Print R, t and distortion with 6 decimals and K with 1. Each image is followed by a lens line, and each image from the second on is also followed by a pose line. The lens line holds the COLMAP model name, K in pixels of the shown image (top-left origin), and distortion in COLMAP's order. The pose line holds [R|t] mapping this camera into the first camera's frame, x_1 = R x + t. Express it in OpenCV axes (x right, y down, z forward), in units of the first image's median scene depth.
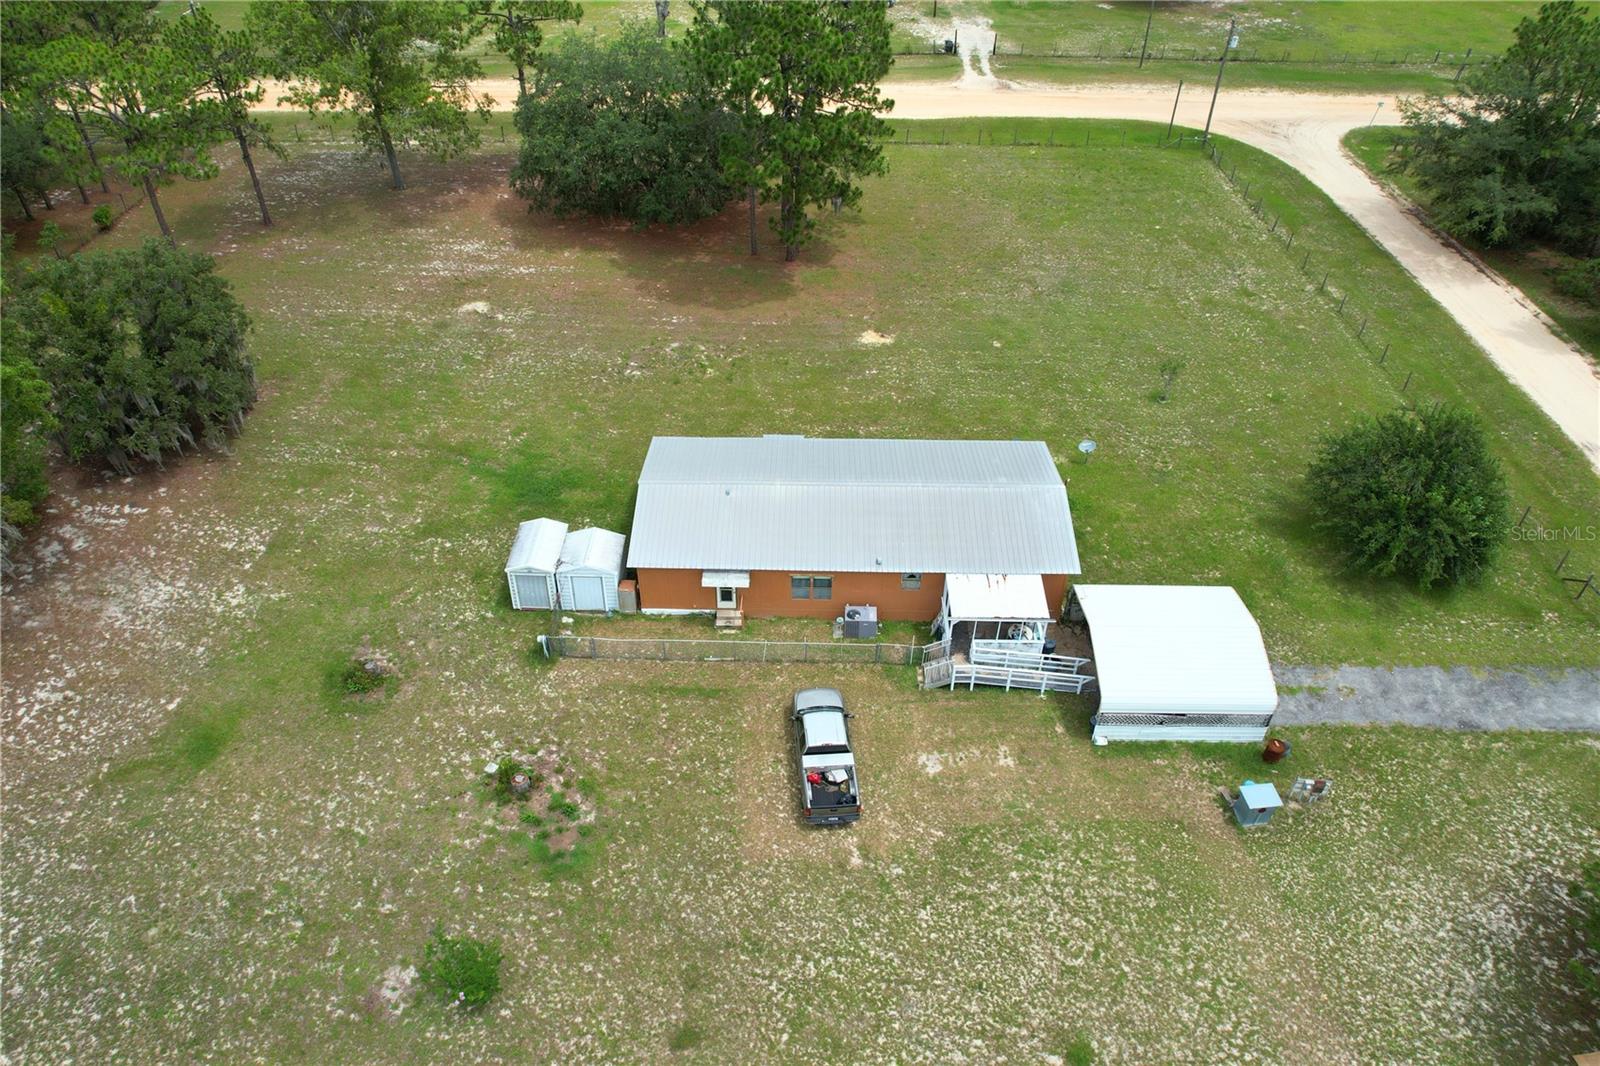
lens RADIAL K [[1087.6, 0, 801.0], [0, 1087.6, 501.0], [0, 0, 1]] dist [-0.084348, 0.082879]
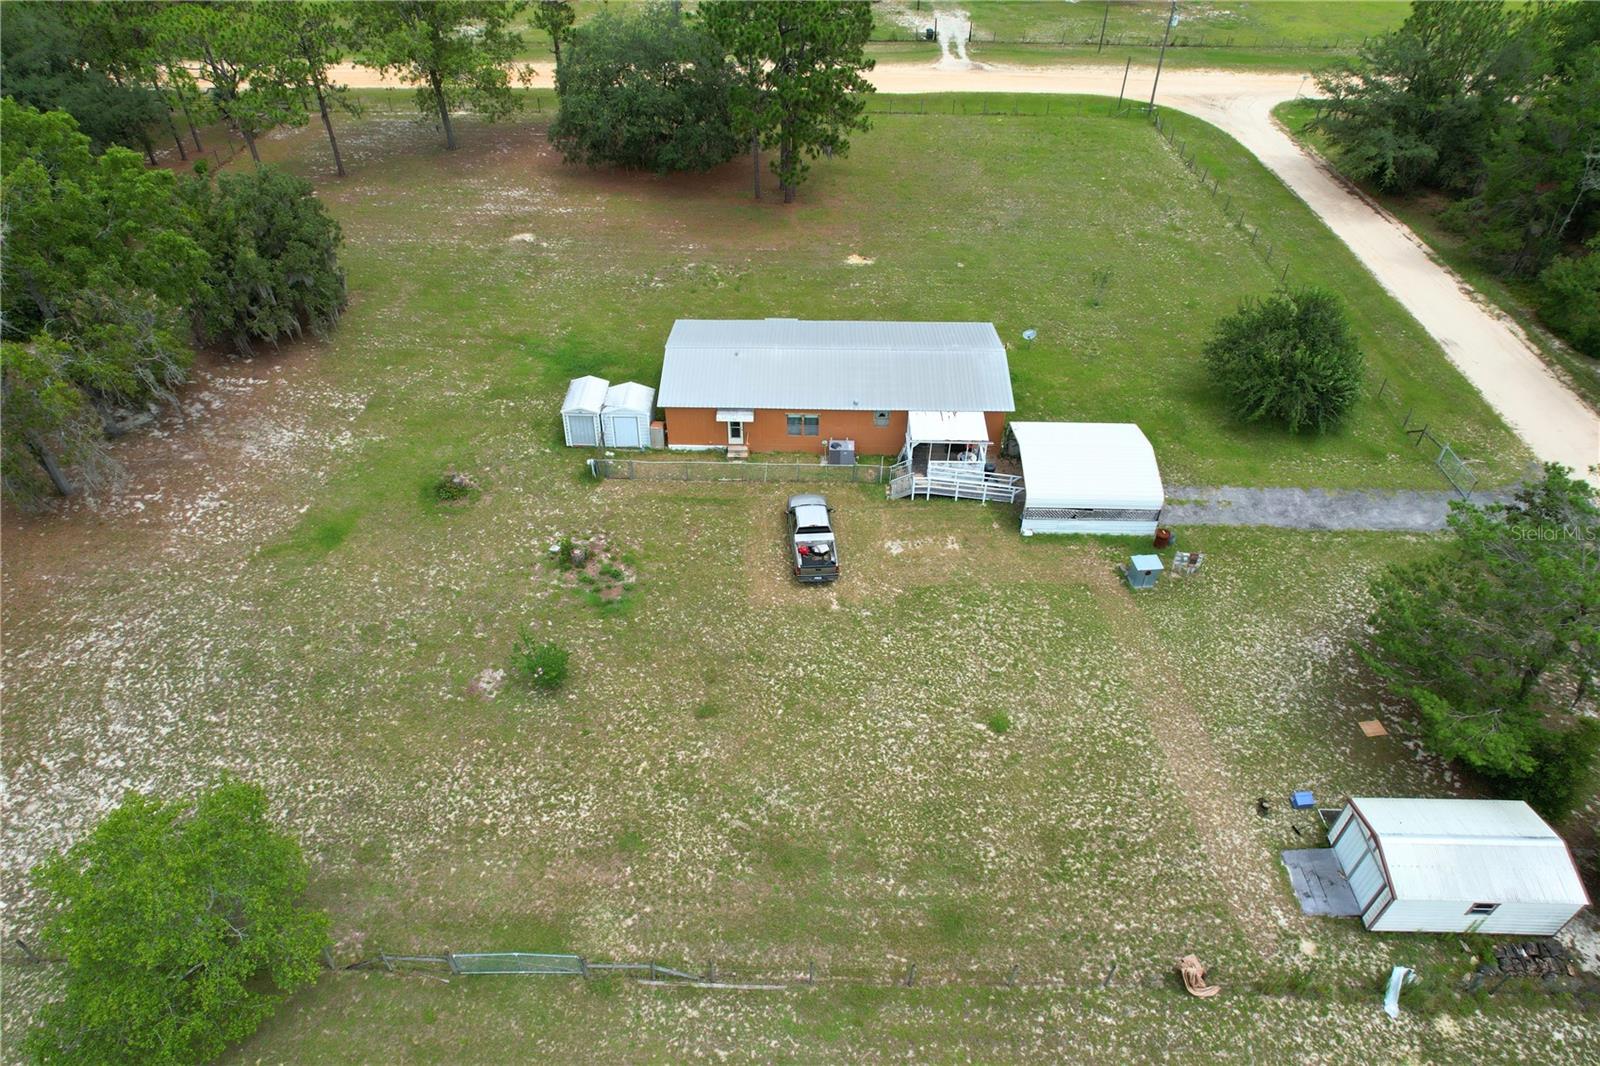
lens RADIAL K [[1025.9, 0, 800.0], [0, 1025.9, 533.0], [0, 0, 1]] dist [-0.072587, 0.060805]
pose [[0.999995, -0.000864, -0.002916, 0.009983], [0.000955, 0.999509, 0.031305, 0.172254], [0.002888, -0.031307, 0.999506, -0.203056]]
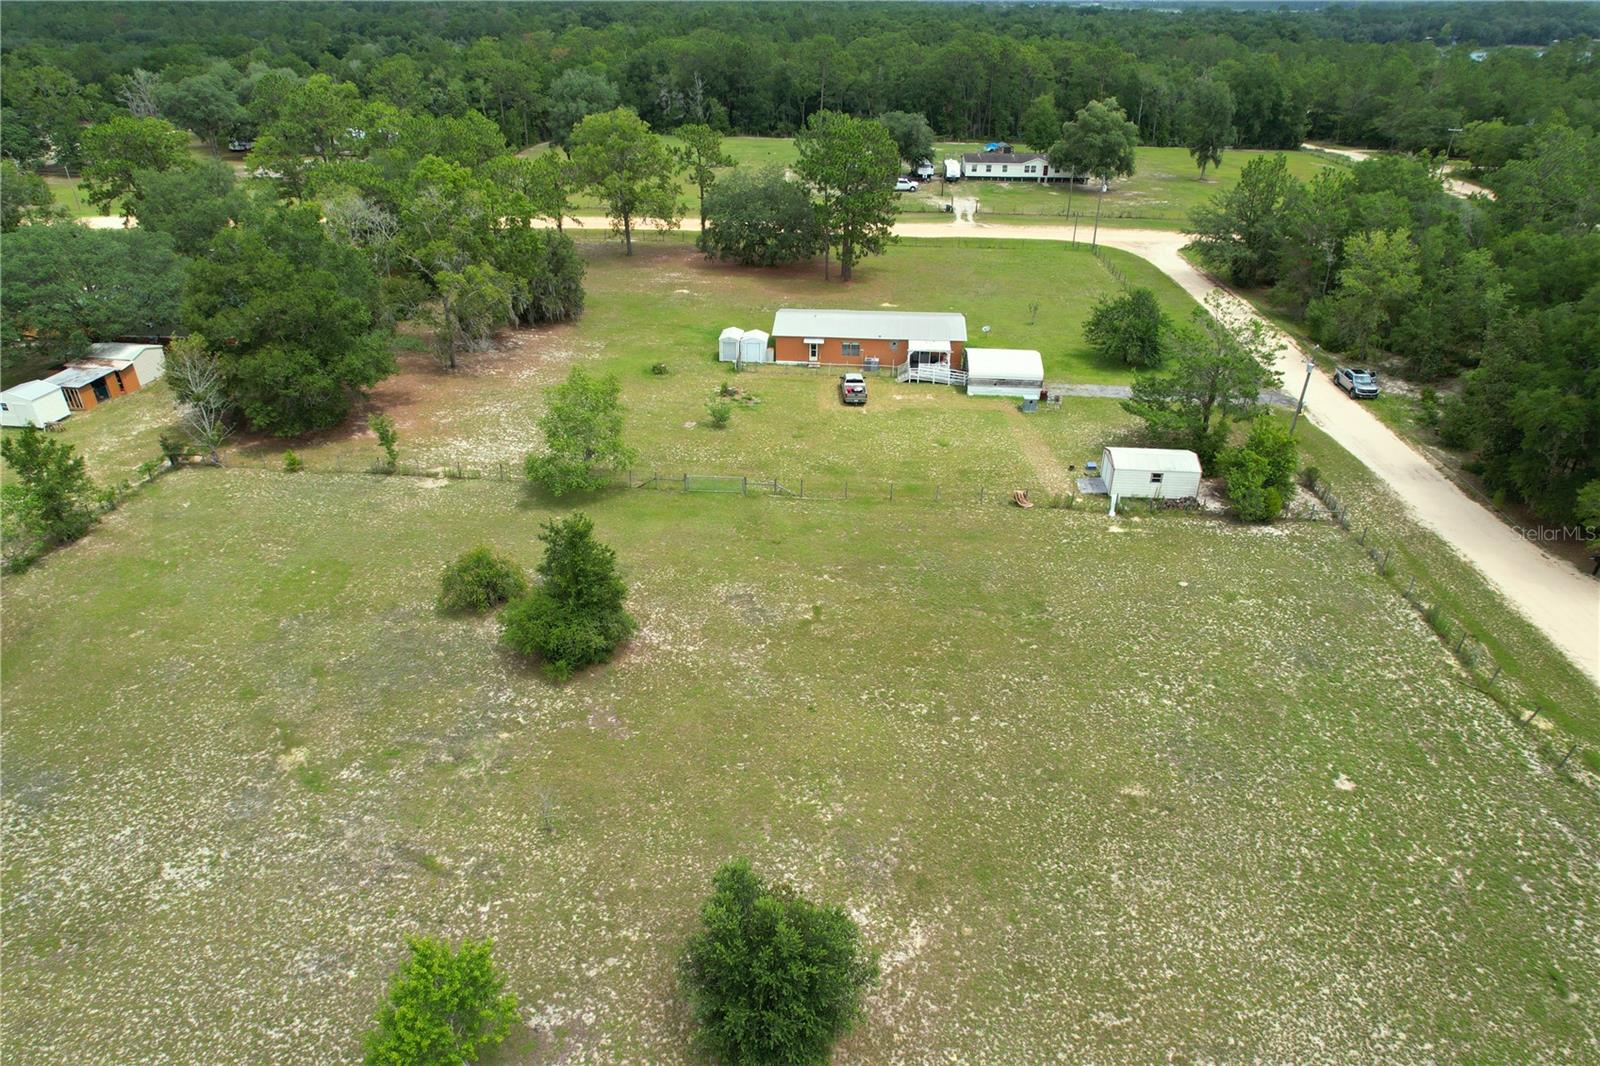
lens RADIAL K [[1025.9, 0, 800.0], [0, 1025.9, 533.0], [0, 0, 1]] dist [-0.072587, 0.060805]
pose [[0.998070, 0.025856, -0.056462, 0.035881], [-0.035802, 0.982467, -0.182968, 0.884427], [0.050741, 0.184636, 0.981496, -1.089012]]
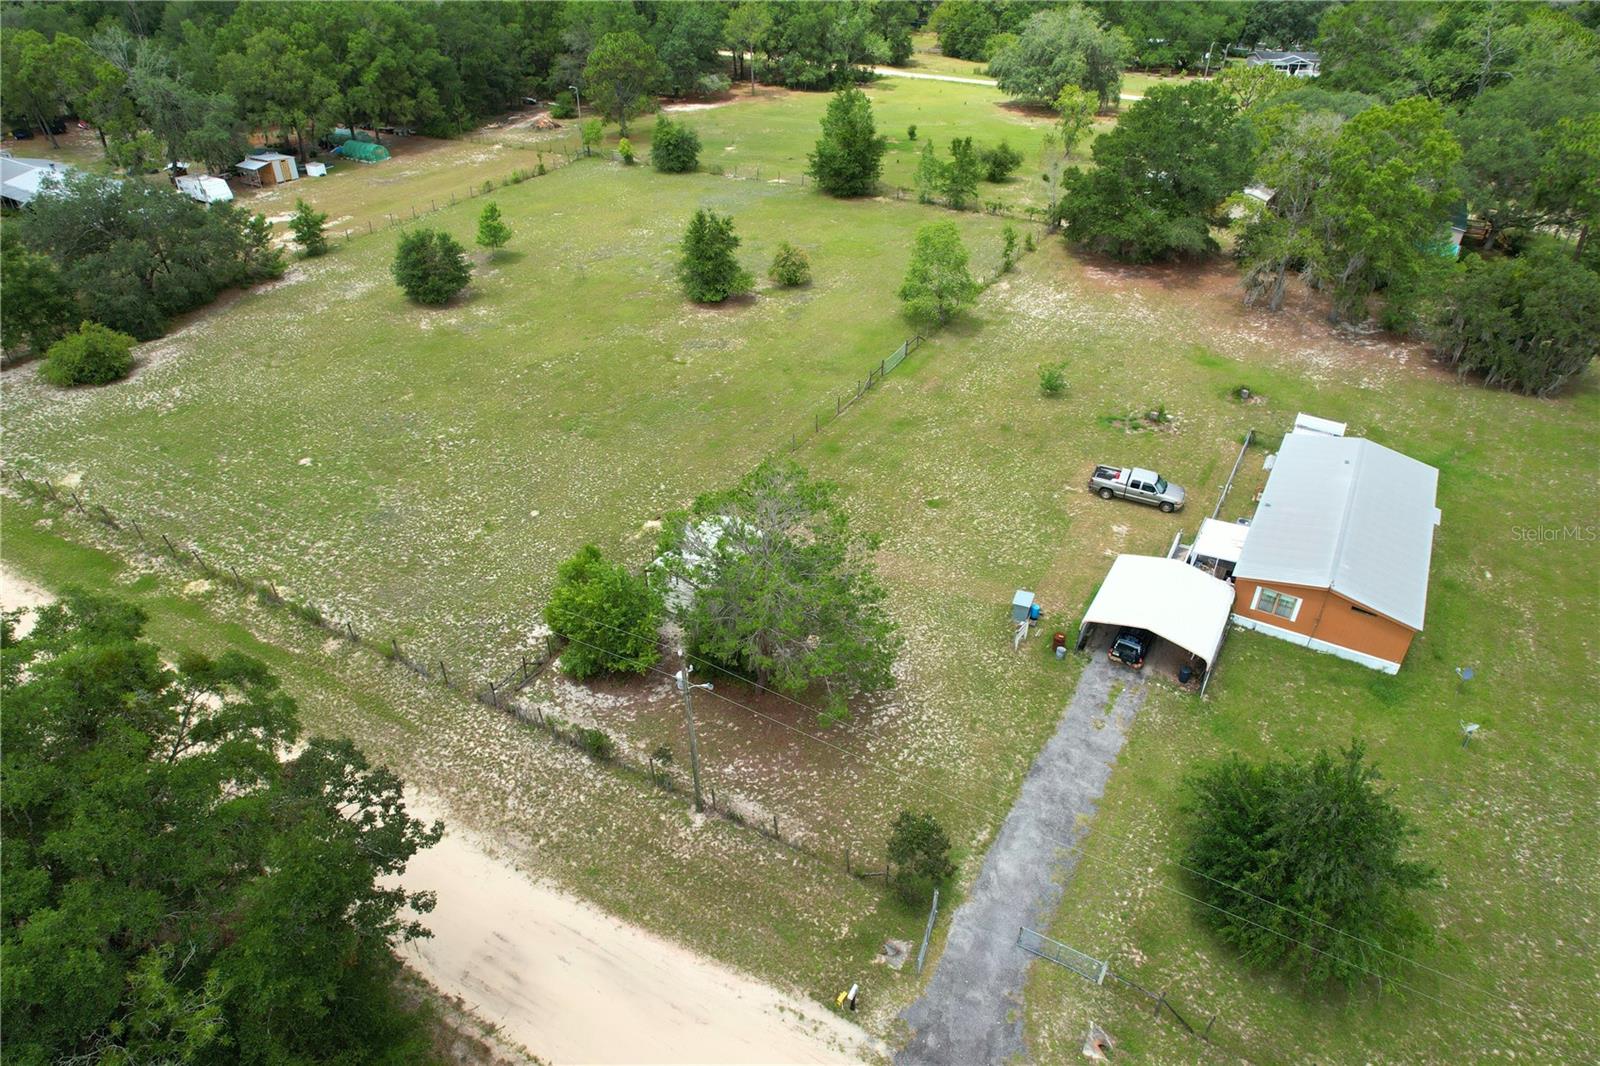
lens RADIAL K [[1025.9, 0, 800.0], [0, 1025.9, 533.0], [0, 0, 1]] dist [-0.072587, 0.060805]
pose [[-0.492388, 0.471000, -0.731924, 1.371311], [-0.556710, 0.475985, 0.680817, -0.492530], [0.669050, 0.742696, 0.027841, 0.585524]]
